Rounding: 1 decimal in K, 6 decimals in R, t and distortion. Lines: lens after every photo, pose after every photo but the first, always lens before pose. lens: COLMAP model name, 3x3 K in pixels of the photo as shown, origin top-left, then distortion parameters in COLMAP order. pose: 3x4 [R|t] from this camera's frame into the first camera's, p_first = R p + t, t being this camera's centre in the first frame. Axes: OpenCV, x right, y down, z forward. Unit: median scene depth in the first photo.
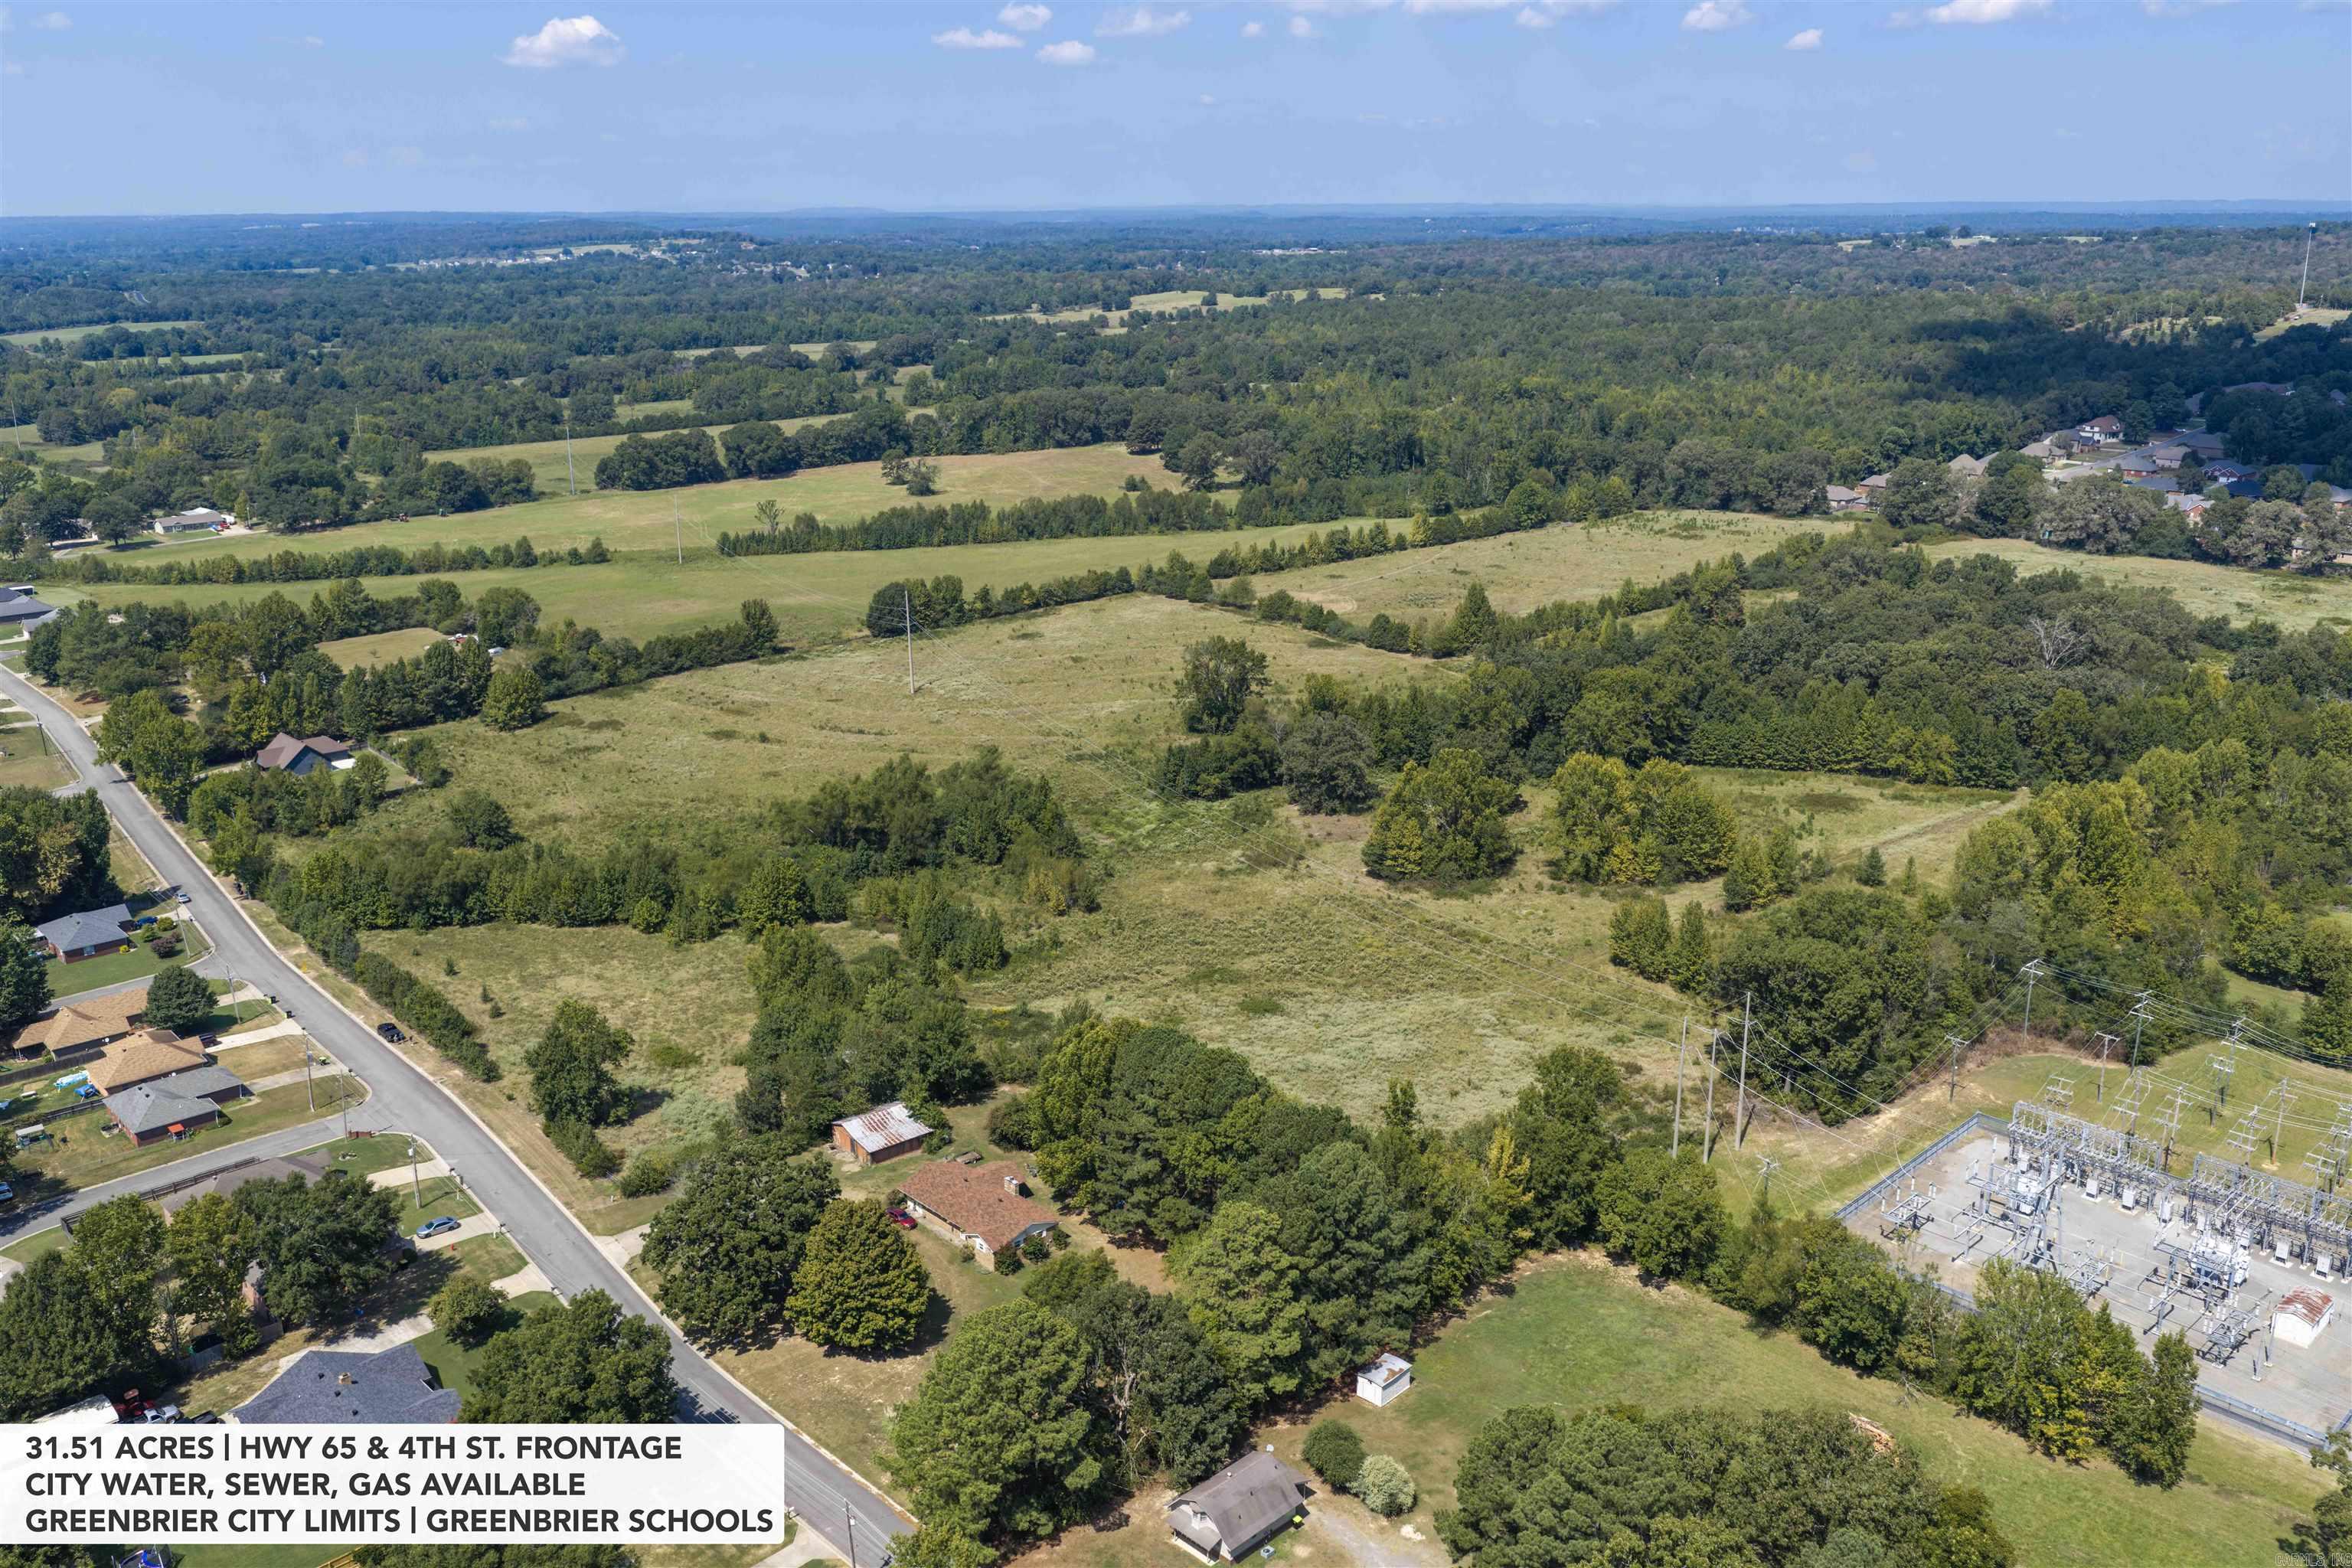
lens RADIAL K [[1944.3, 0, 1180.6], [0, 1944.3, 769.8], [0, 0, 1]] dist [0.016640, -0.029663]
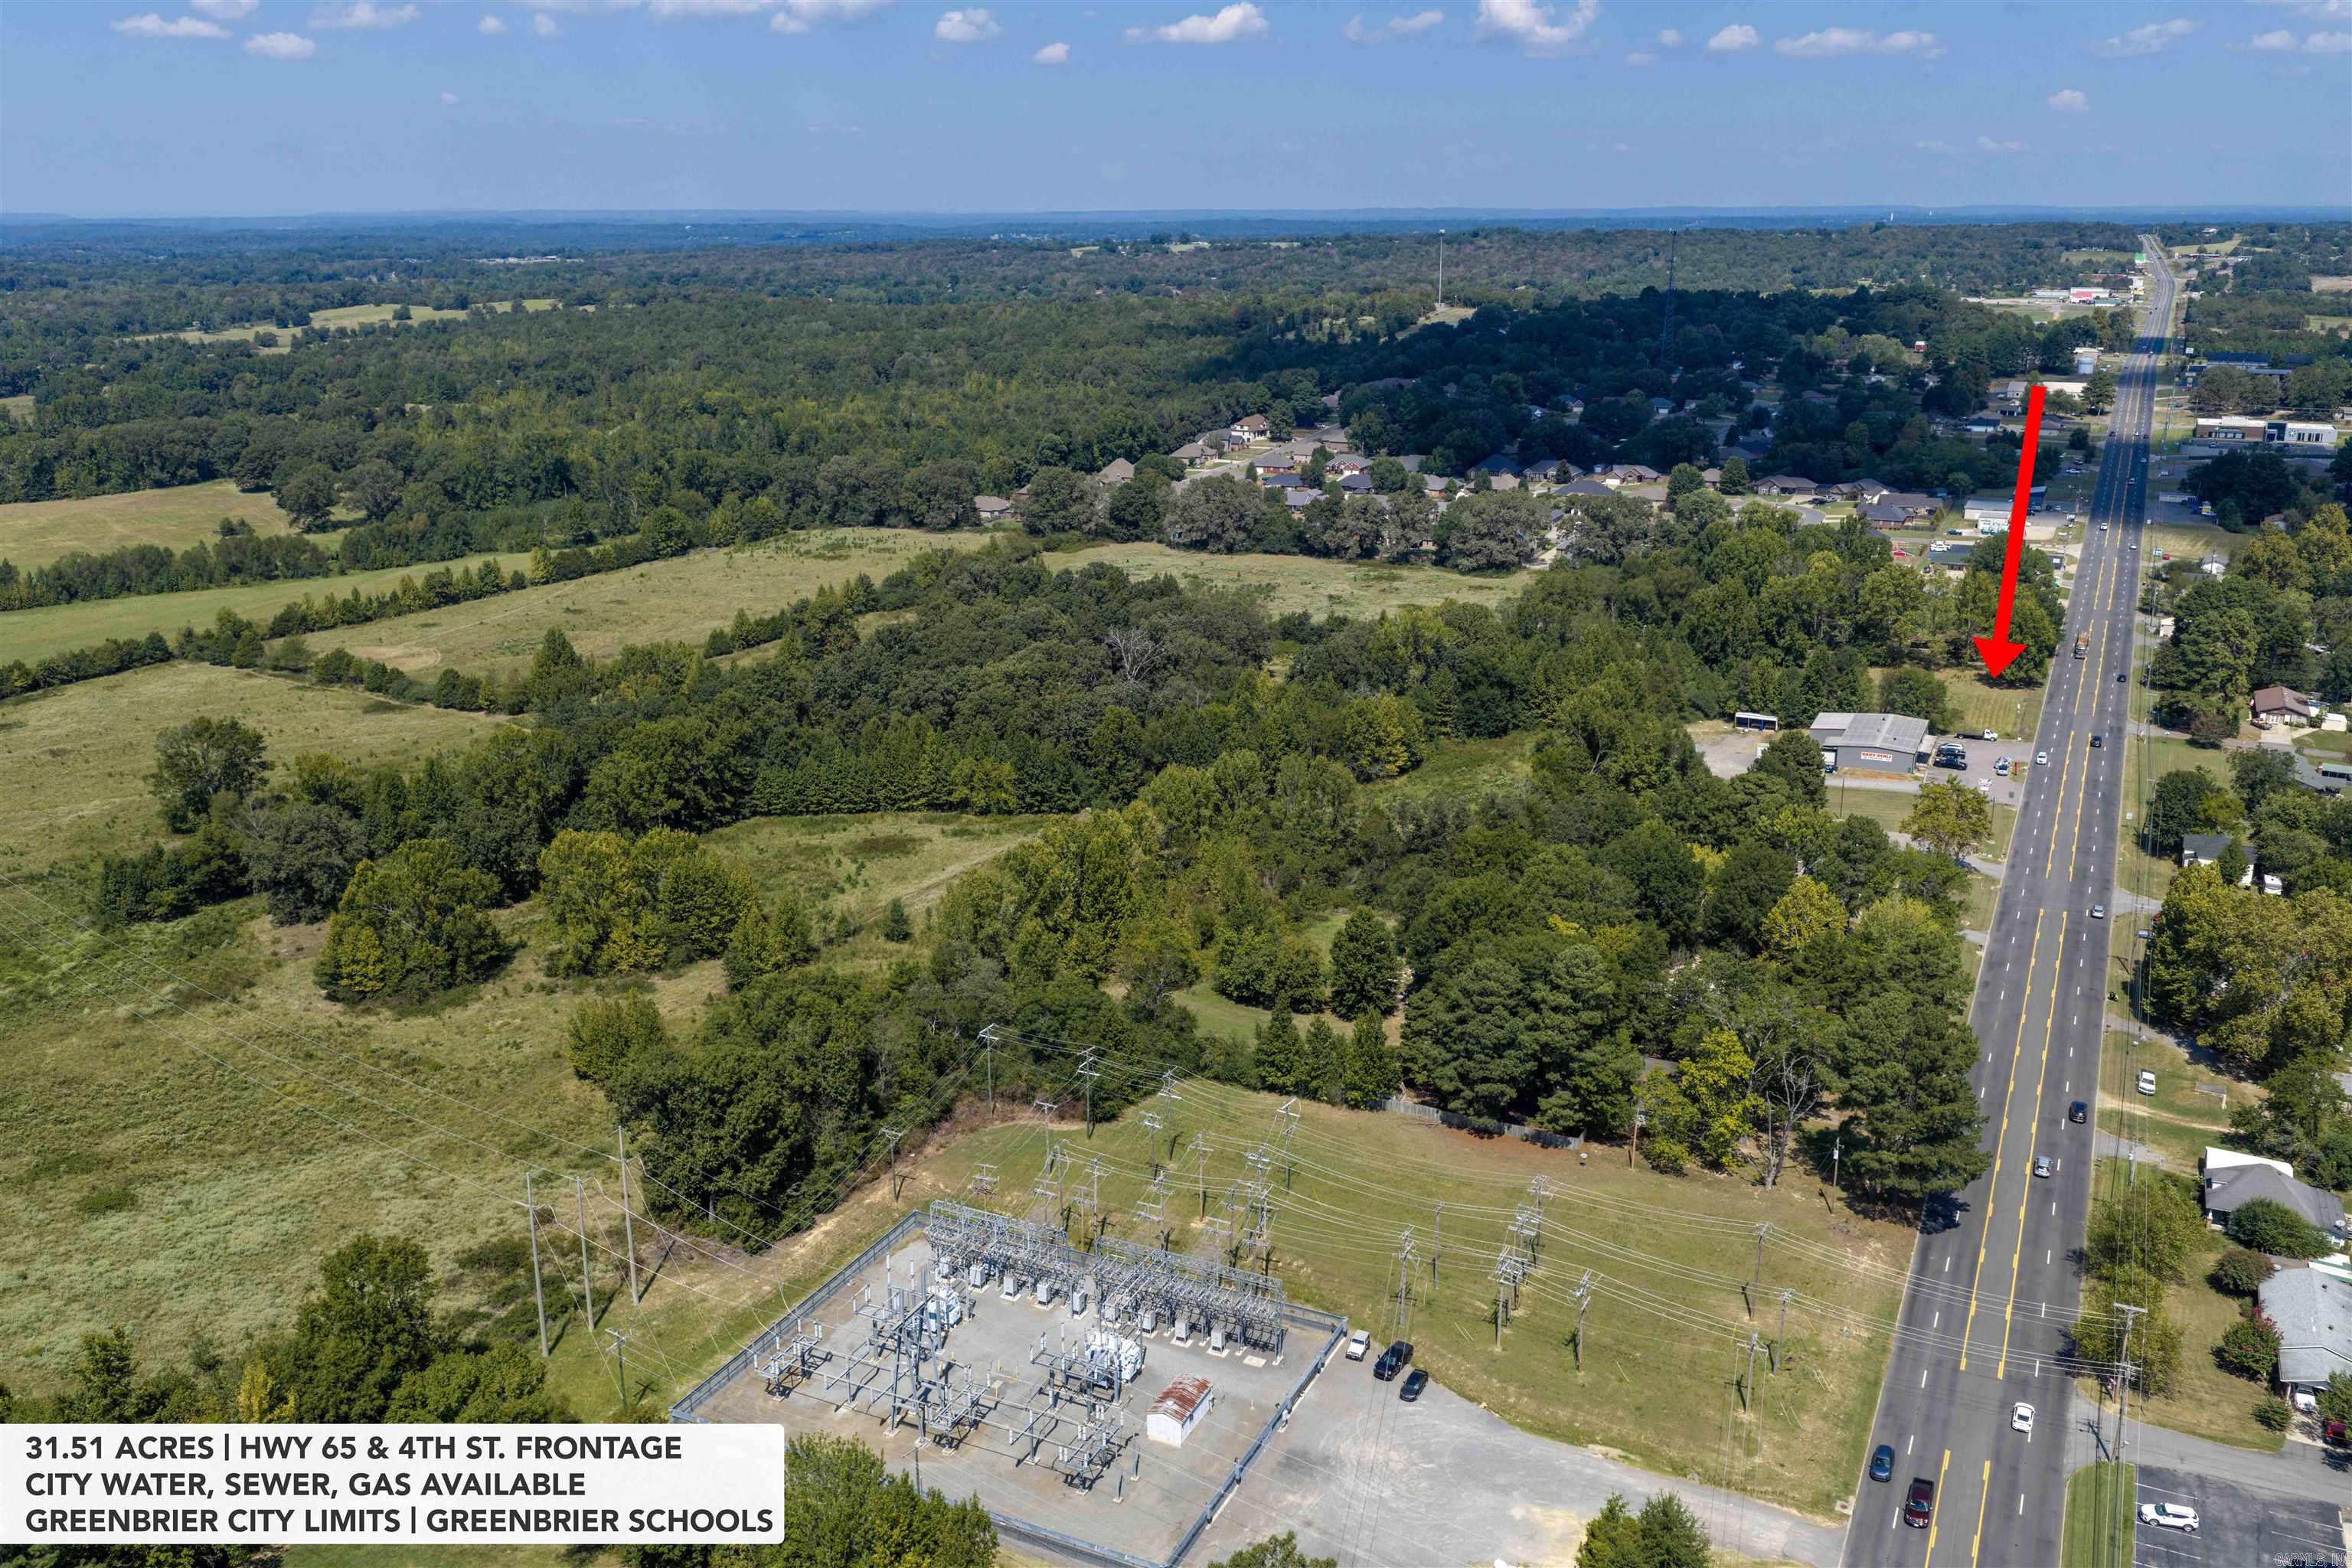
lens RADIAL K [[1944.3, 0, 1180.4], [0, 1944.3, 774.4], [0, 0, 1]] dist [0.016640, -0.029663]
pose [[0.938020, -0.094408, 0.333475, 0.098704], [0.094710, 0.995386, 0.015390, -0.012063], [-0.333390, 0.017147, 0.942633, 0.039640]]
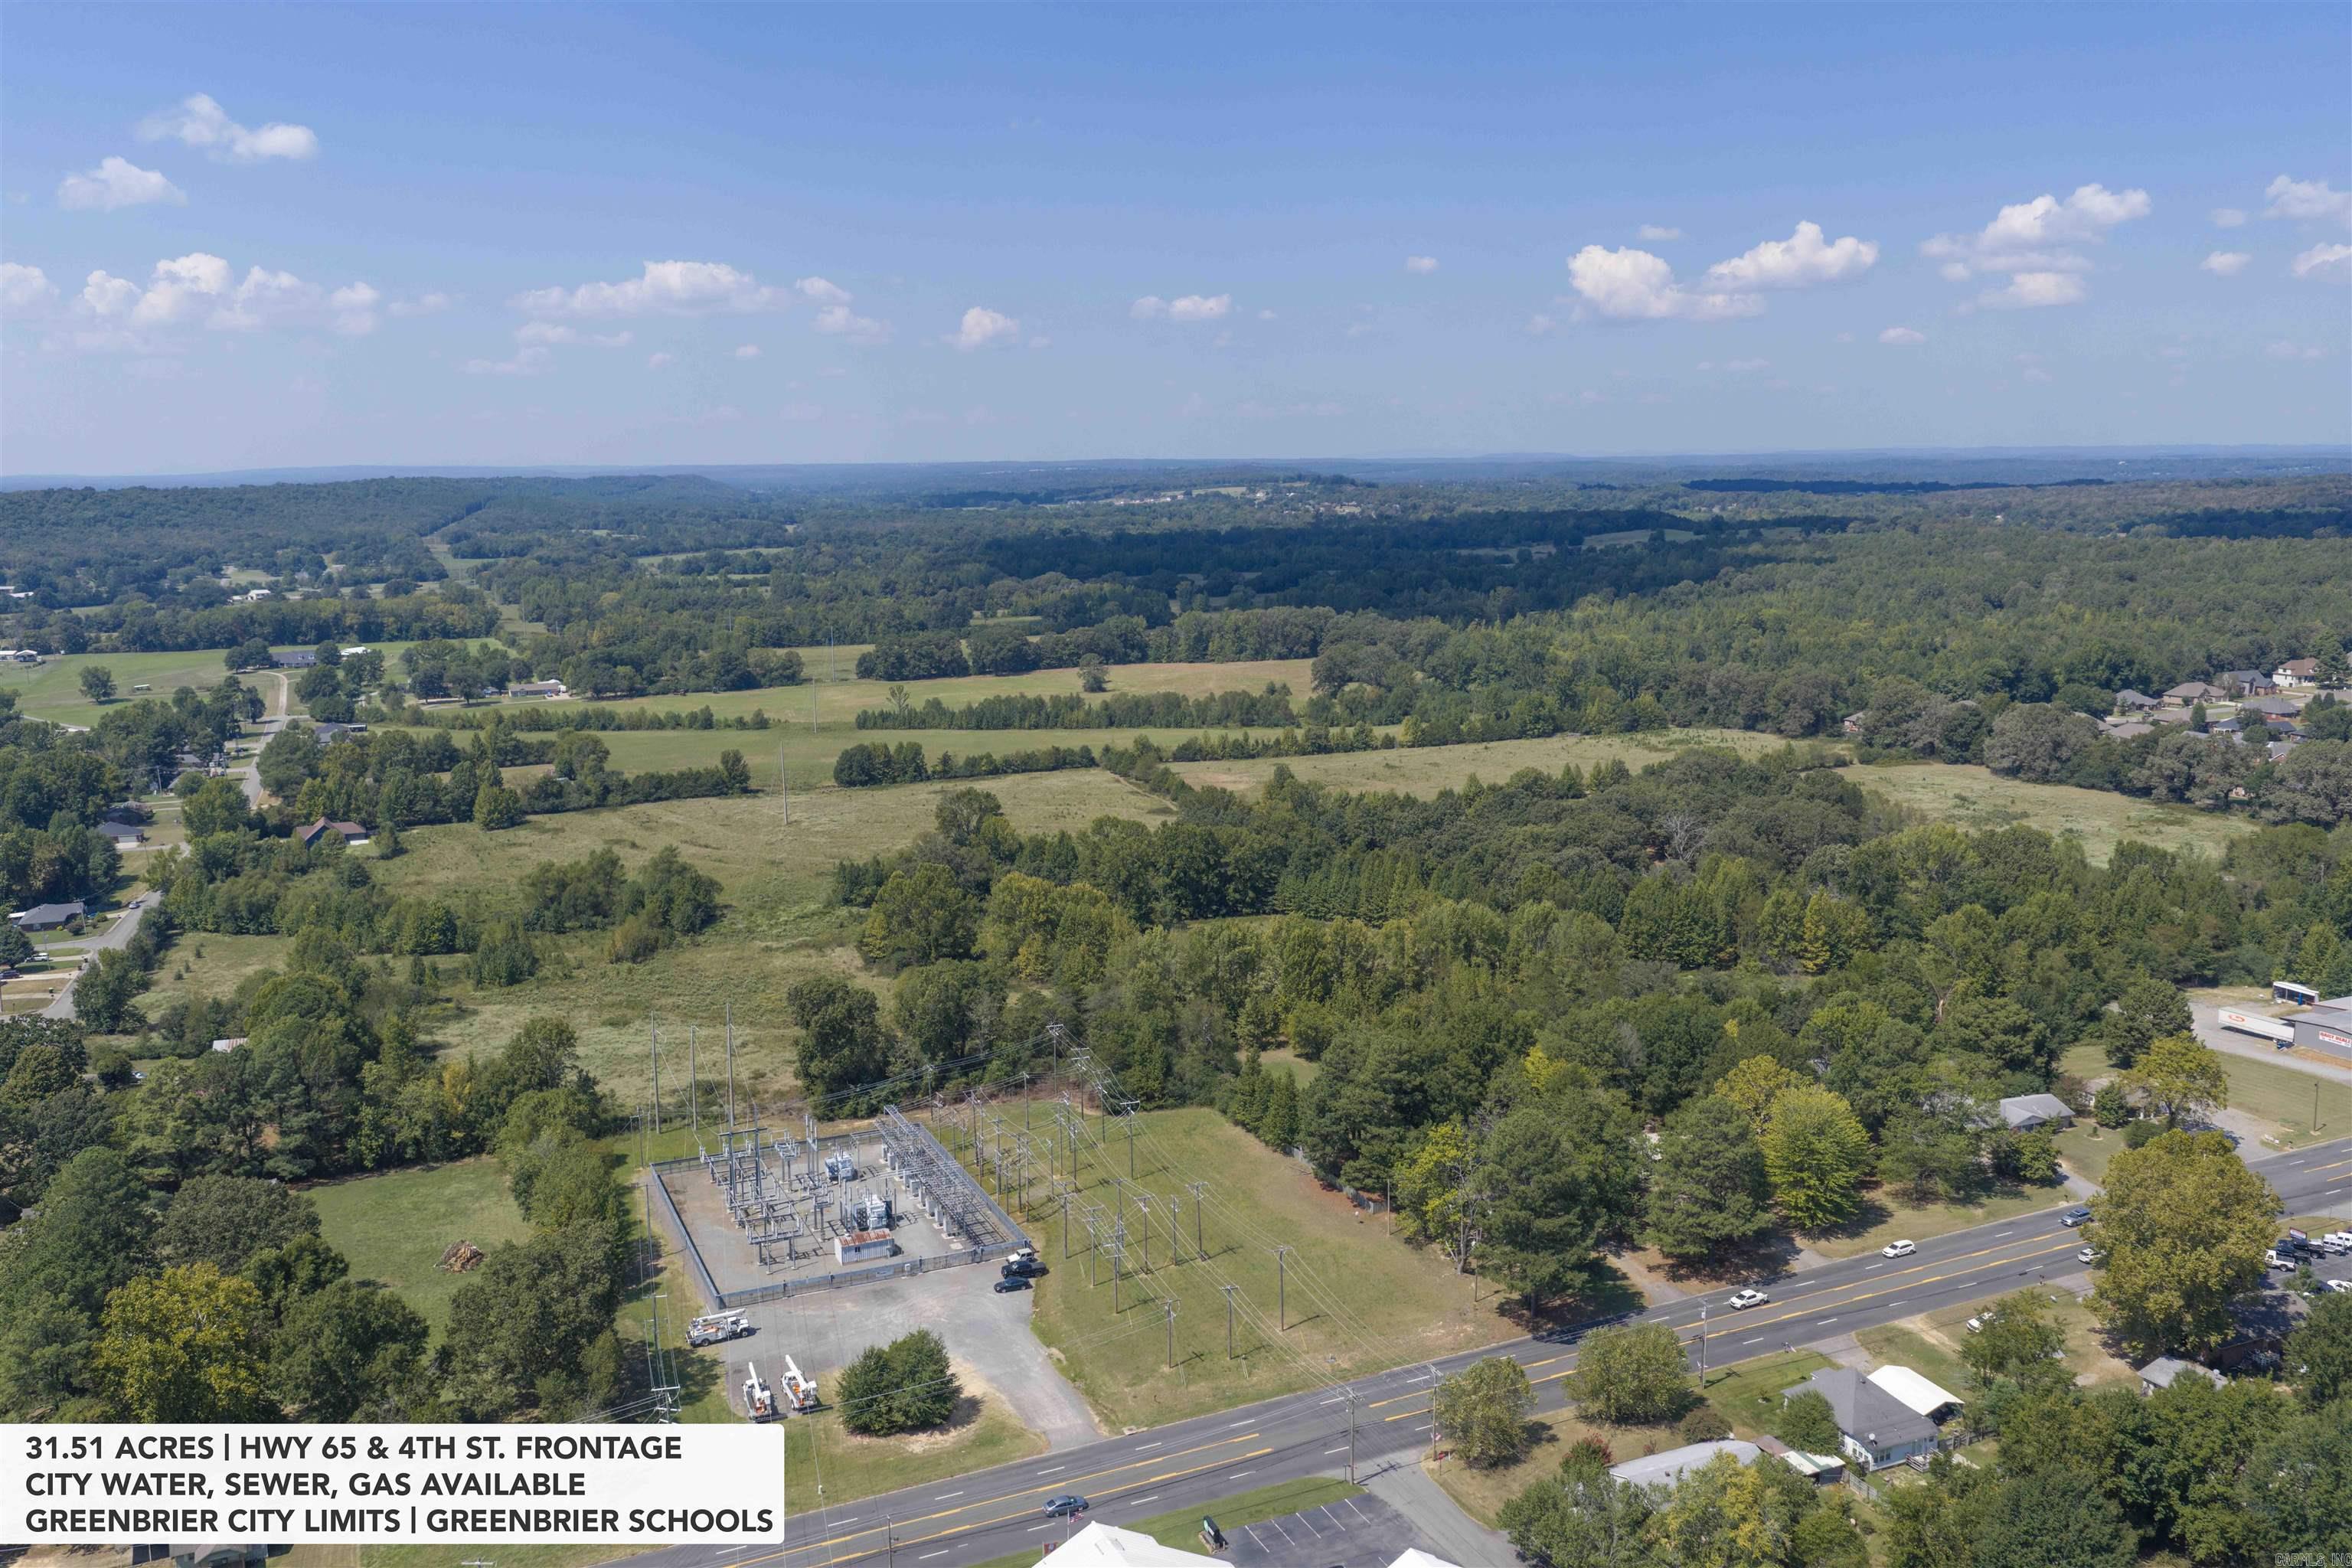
lens RADIAL K [[1944.3, 0, 1177.2], [0, 1944.3, 783.6], [0, 0, 1]] dist [0.016640, -0.029663]
pose [[0.938973, 0.052841, -0.339908, 0.405805], [-0.090815, 0.991153, -0.096788, 0.025616], [0.331787, 0.121750, 0.935465, -0.070084]]
